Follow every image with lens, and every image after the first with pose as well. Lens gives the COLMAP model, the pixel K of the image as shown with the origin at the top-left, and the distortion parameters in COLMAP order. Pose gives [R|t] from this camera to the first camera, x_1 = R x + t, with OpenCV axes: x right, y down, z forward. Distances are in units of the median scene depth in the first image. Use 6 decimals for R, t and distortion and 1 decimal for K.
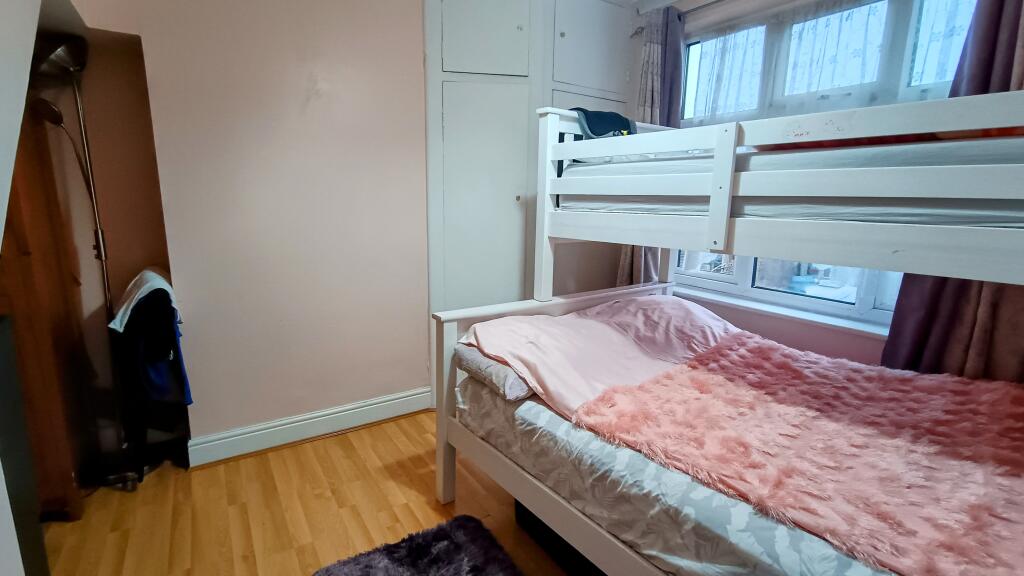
lens RADIAL K [[464.7, 0, 512.0], [0, 464.7, 288.0], [0, 0, 1]] dist [-0.000321, 0.000717]
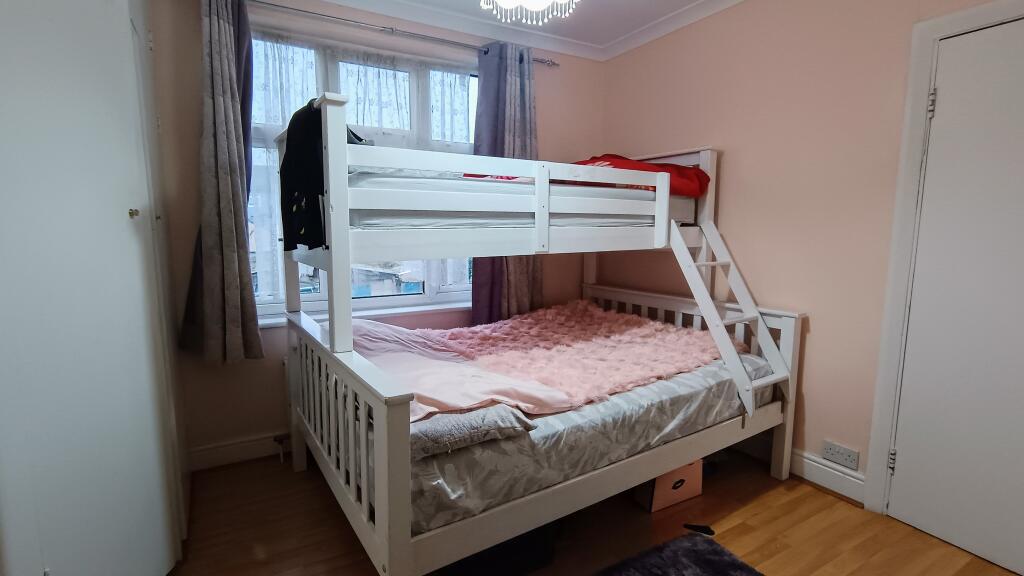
lens RADIAL K [[493.7, 0, 512.0], [0, 493.7, 288.0], [0, 0, 1]] dist [-0.002005, -0.000136]
pose [[0.063890, -0.140708, 0.987988, -0.980249], [0.190916, 0.973448, 0.126291, -0.170892], [-0.979525, 0.180554, 0.089057, 0.937235]]
